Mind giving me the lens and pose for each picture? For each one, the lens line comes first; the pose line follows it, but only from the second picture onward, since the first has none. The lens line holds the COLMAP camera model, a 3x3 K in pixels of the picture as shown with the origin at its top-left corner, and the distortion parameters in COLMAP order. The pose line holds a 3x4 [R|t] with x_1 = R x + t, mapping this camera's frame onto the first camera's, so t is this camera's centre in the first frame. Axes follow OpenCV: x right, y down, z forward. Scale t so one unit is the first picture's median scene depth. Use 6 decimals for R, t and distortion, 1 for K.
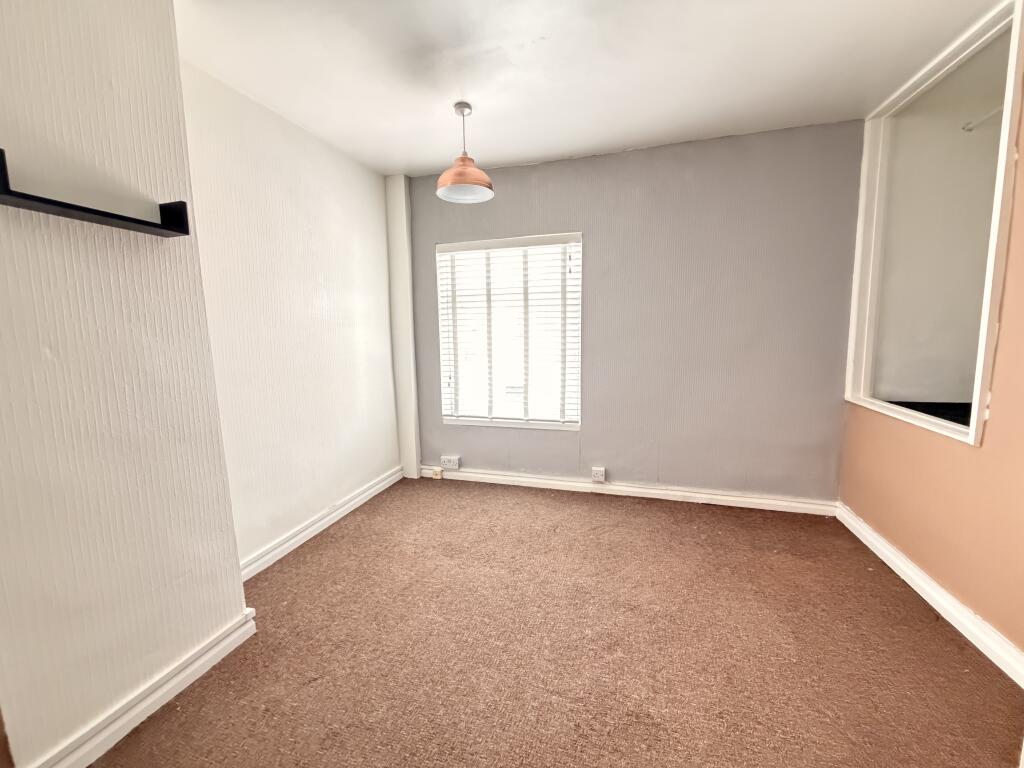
lens RADIAL K [[409.5, 0, 509.0], [0, 409.5, 383.7], [0, 0, 1]] dist [0.002269, 0.000098]
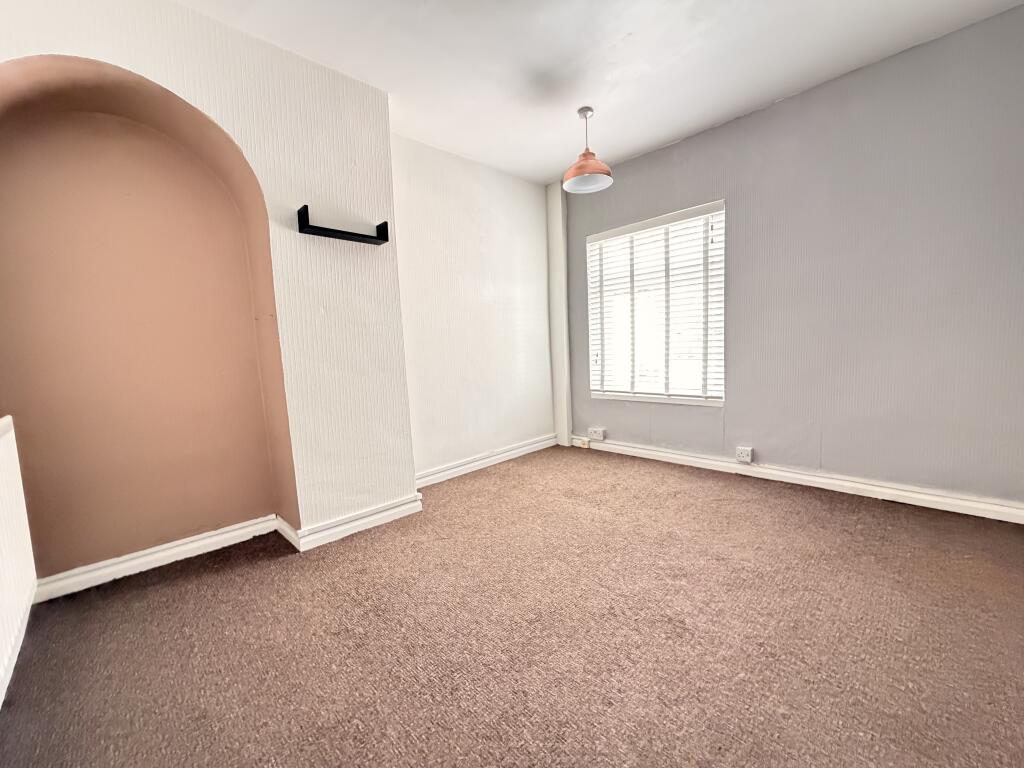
lens RADIAL K [[409.5, 0, 509.0], [0, 409.5, 383.7], [0, 0, 1]] dist [0.002269, 0.000098]
pose [[0.875997, 0.022667, -0.481784, 0.200662], [-0.034845, 0.999259, -0.016343, 0.097183], [0.481056, 0.031104, 0.876138, -0.082245]]
